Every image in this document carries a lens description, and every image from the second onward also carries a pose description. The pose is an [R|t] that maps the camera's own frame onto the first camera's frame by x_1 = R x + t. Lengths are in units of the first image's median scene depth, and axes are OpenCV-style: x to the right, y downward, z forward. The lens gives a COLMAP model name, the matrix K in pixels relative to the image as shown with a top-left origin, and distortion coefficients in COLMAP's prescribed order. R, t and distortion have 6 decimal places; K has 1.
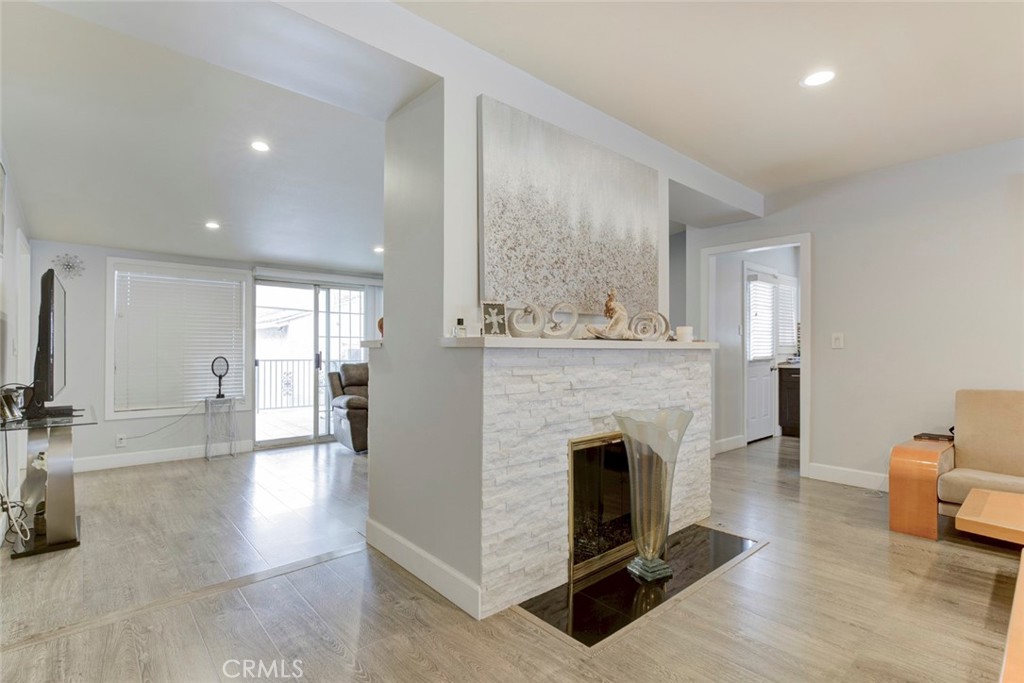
lens RADIAL K [[476.4, 0, 479.5], [0, 476.4, 347.5], [0, 0, 1]] dist [0.008718, -0.001233]
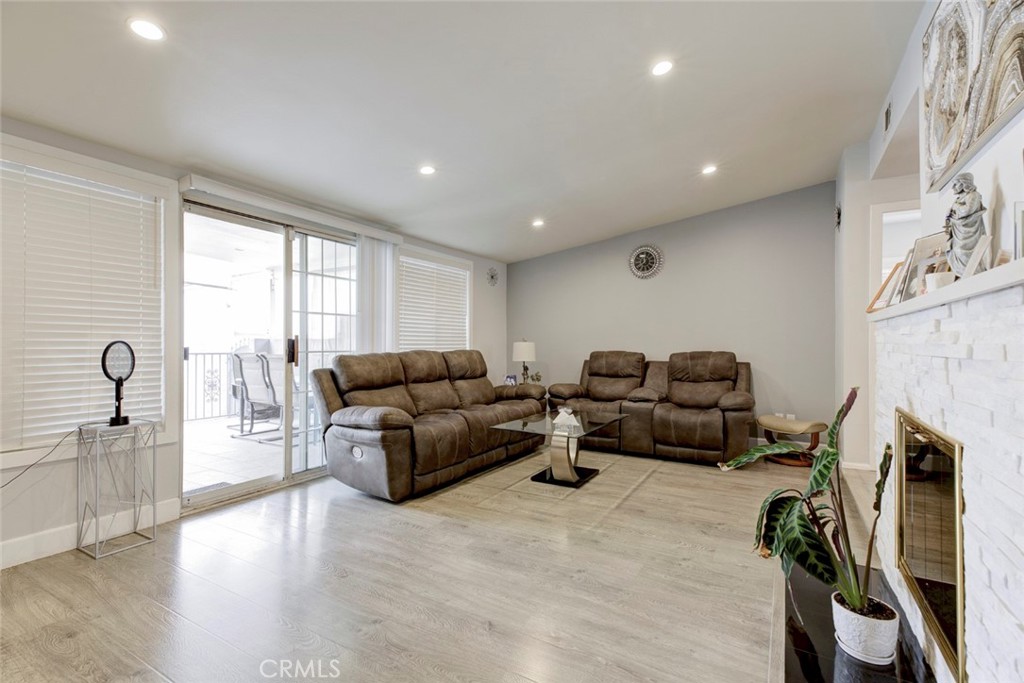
lens RADIAL K [[476.4, 0, 519.3], [0, 476.4, 338.3], [0, 0, 1]] dist [0.008718, -0.001233]
pose [[0.948229, 0.001494, 0.317584, -0.284940], [0.002620, 0.999918, -0.012526, 0.022605], [-0.317577, 0.012709, 0.948147, 0.369188]]
